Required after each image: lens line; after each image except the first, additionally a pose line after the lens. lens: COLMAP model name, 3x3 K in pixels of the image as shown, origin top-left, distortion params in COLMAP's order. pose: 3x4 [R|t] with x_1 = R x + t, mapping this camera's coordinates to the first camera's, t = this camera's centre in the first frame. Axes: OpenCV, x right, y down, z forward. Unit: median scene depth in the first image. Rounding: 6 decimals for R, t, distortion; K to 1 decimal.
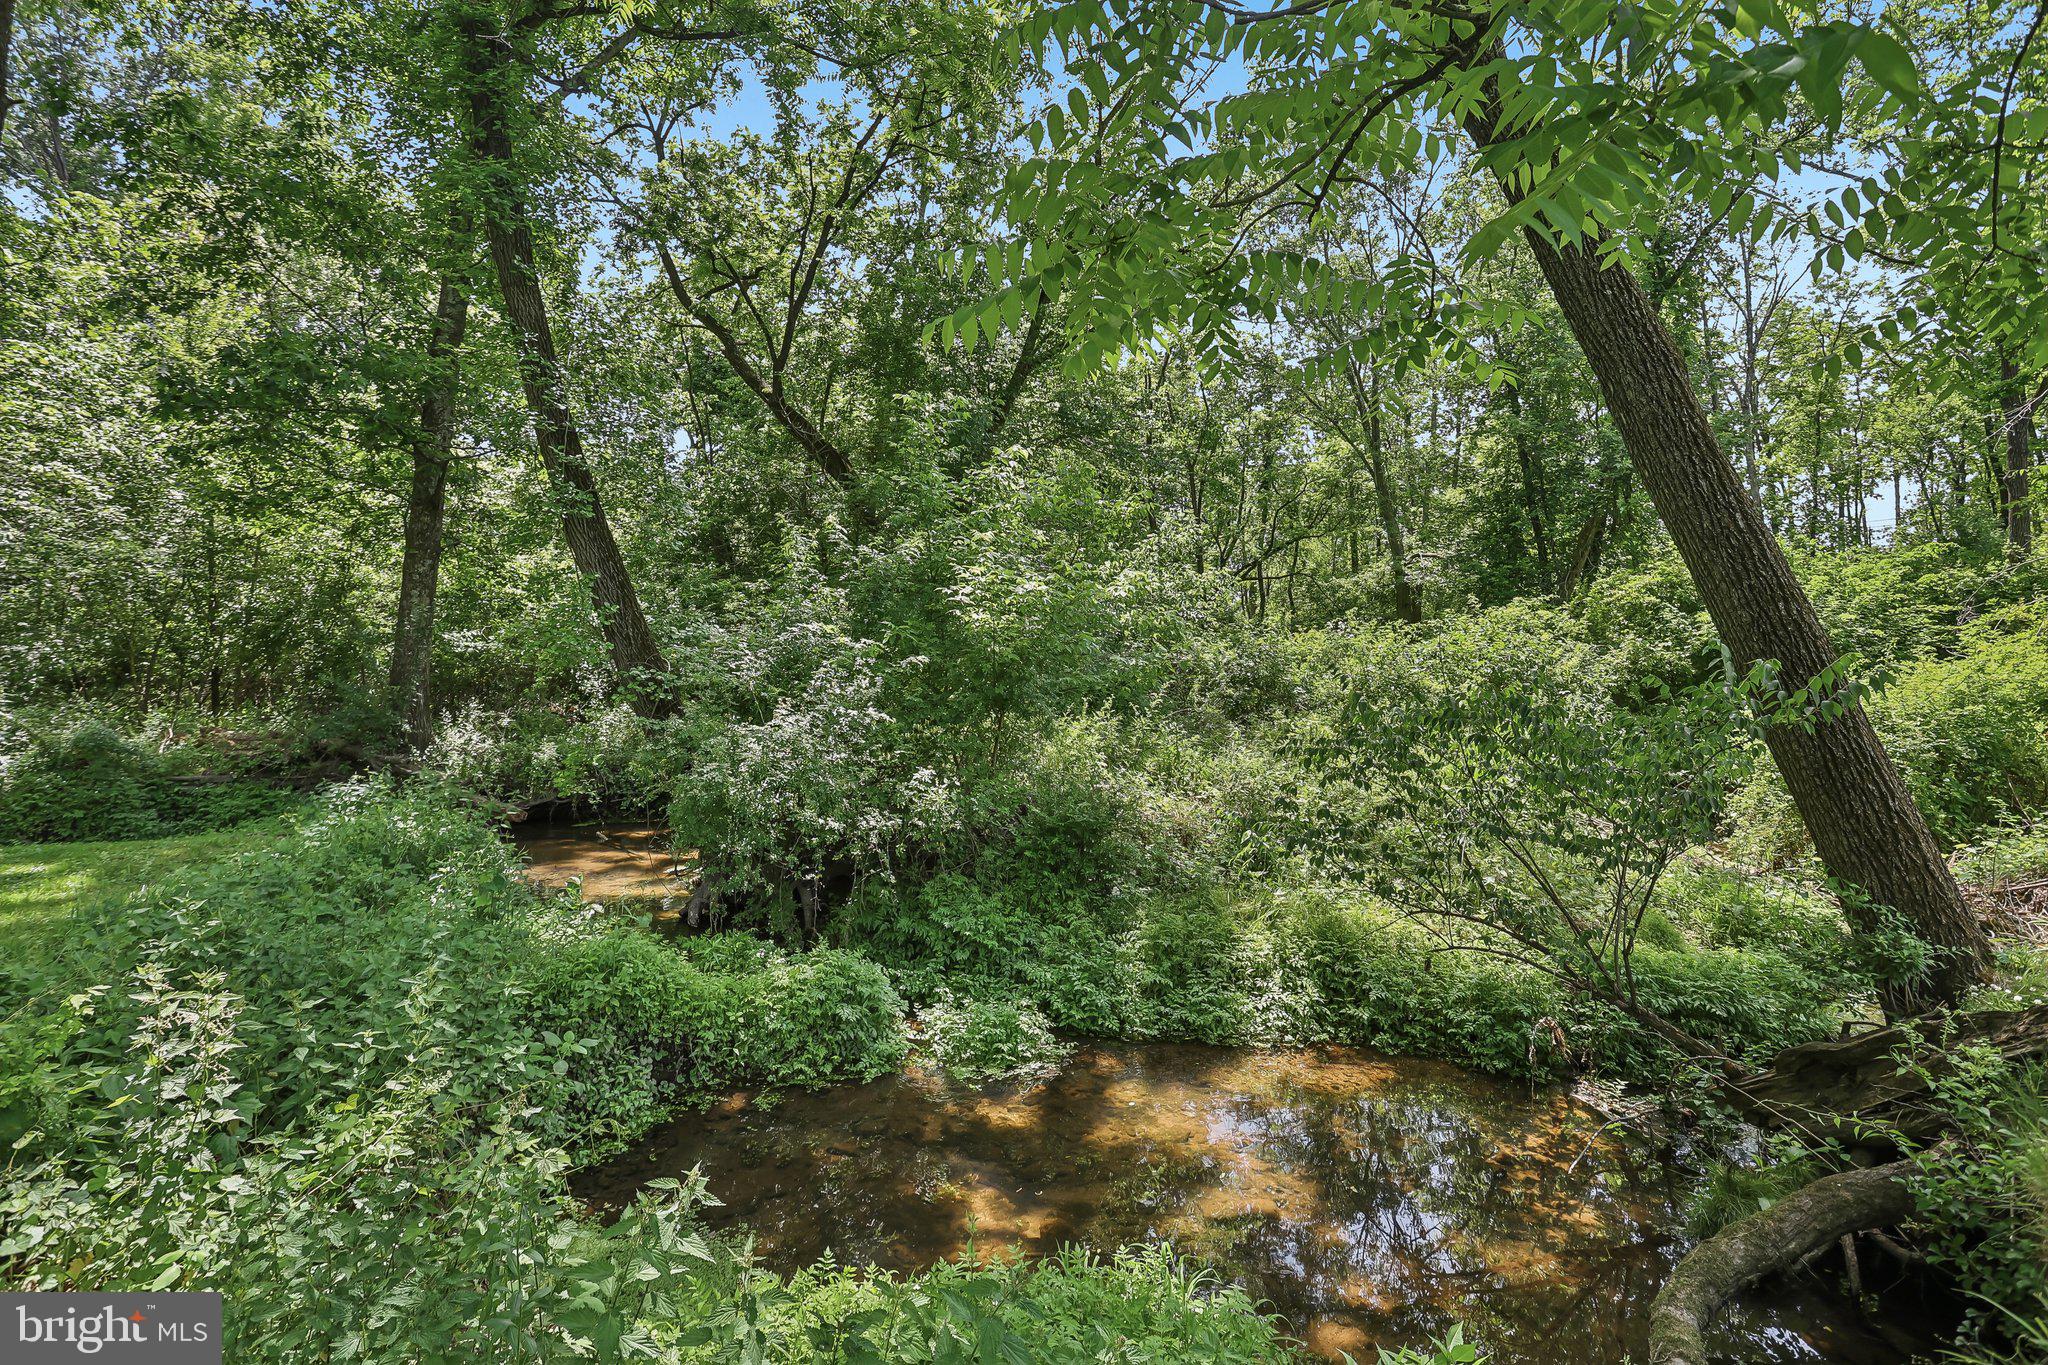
lens RADIAL K [[1091.8, 0, 1019.3], [0, 1091.8, 640.1], [0, 0, 1]] dist [-0.091408, 0.051881]
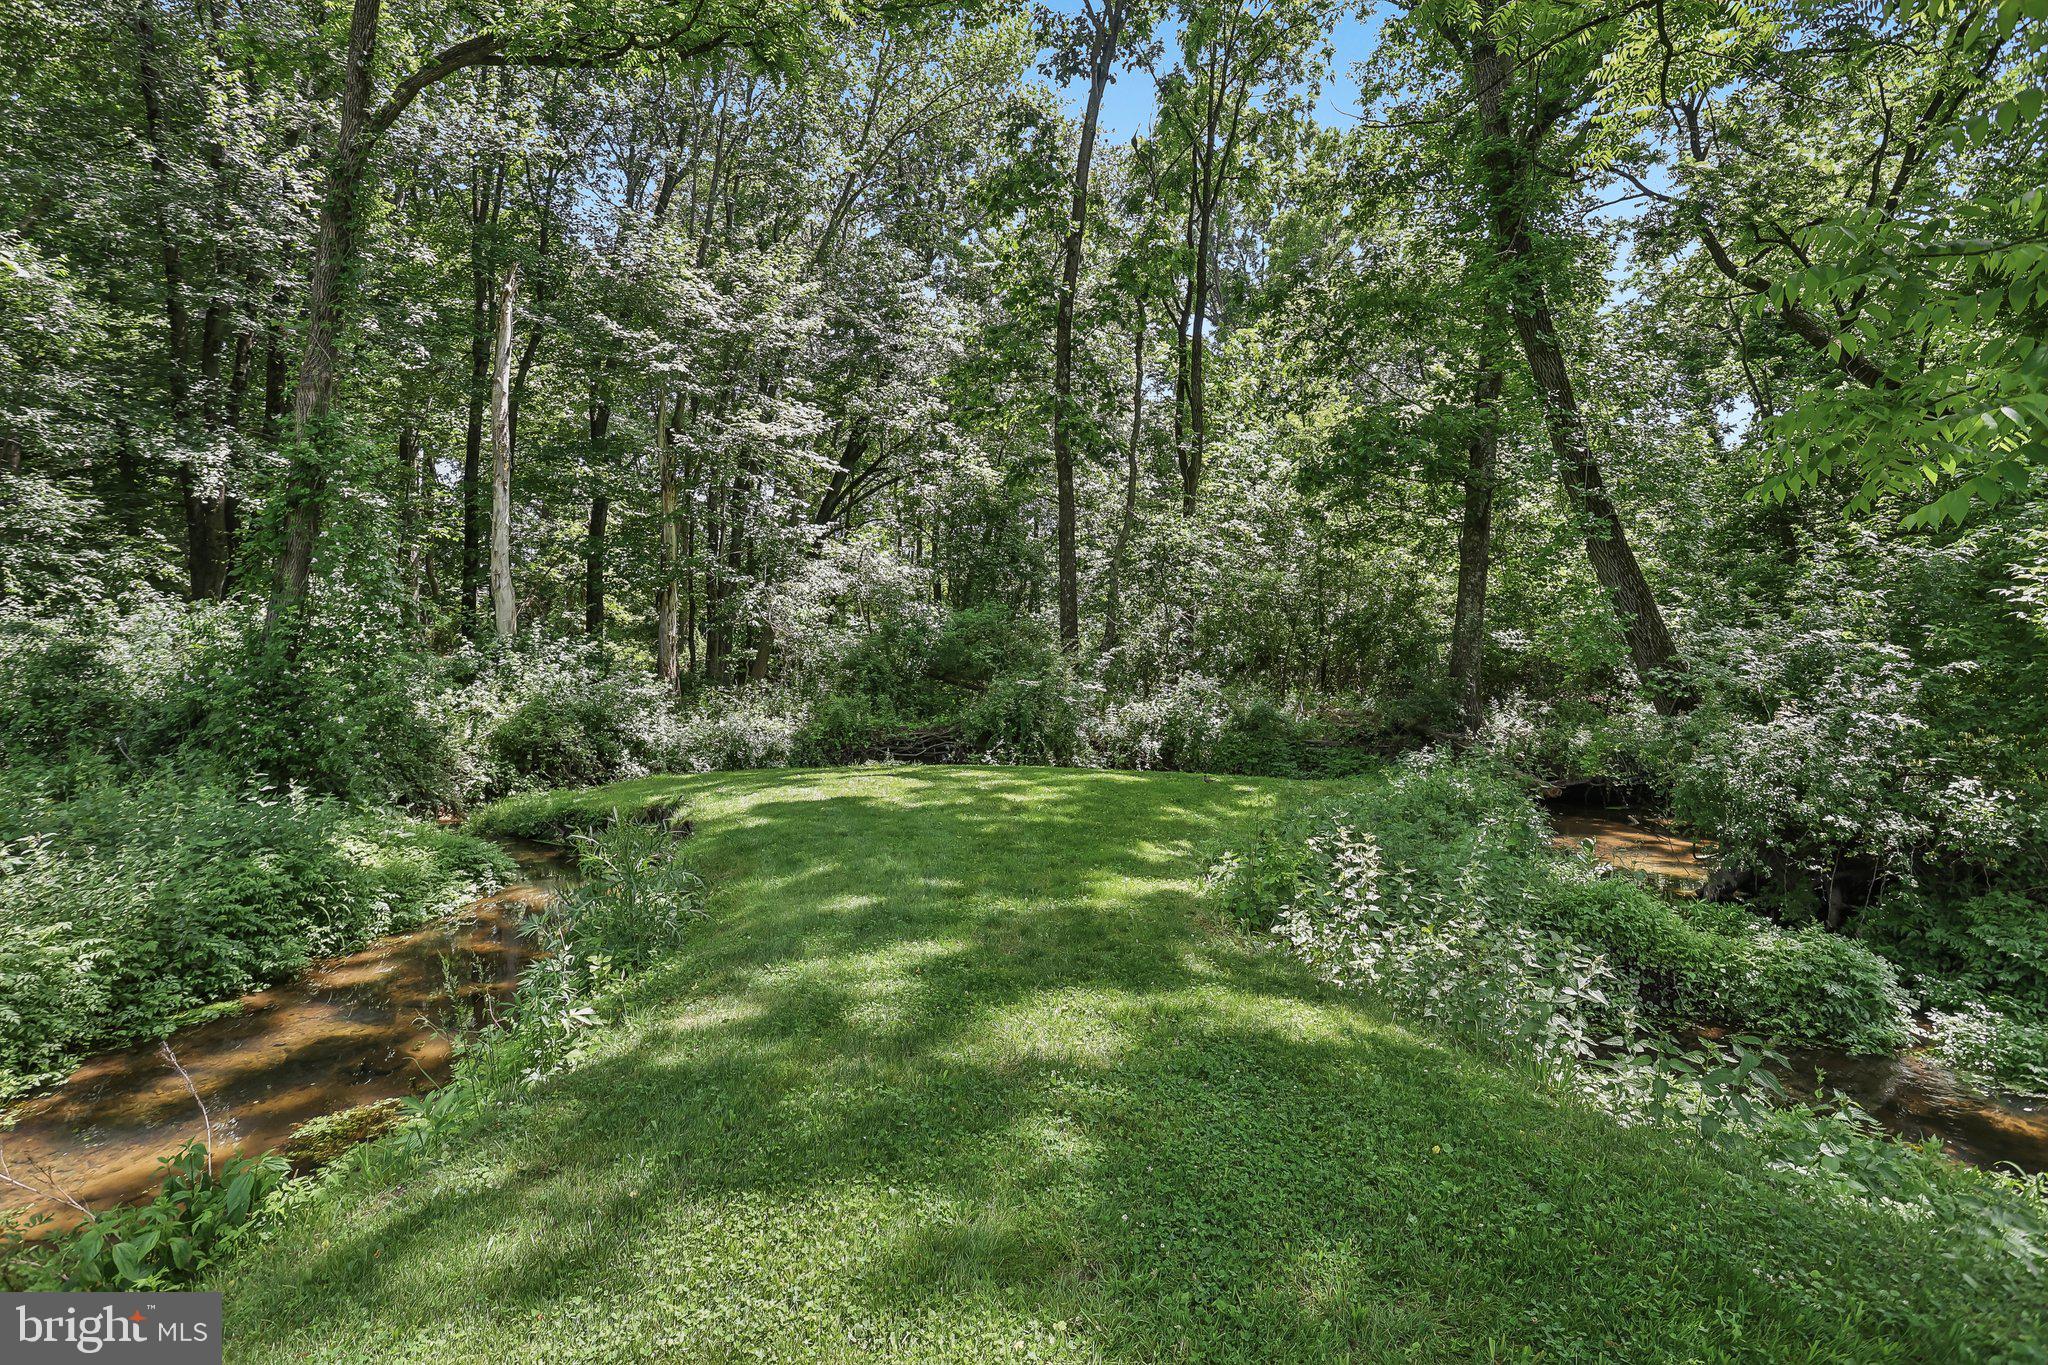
lens RADIAL K [[1091.8, 0, 1019.3], [0, 1091.8, 640.1], [0, 0, 1]] dist [-0.091408, 0.051881]
pose [[0.611626, -0.002410, -0.791143, 0.127407], [0.013335, 0.999885, 0.007263, -0.021914], [0.791034, -0.014992, 0.611588, -0.220813]]
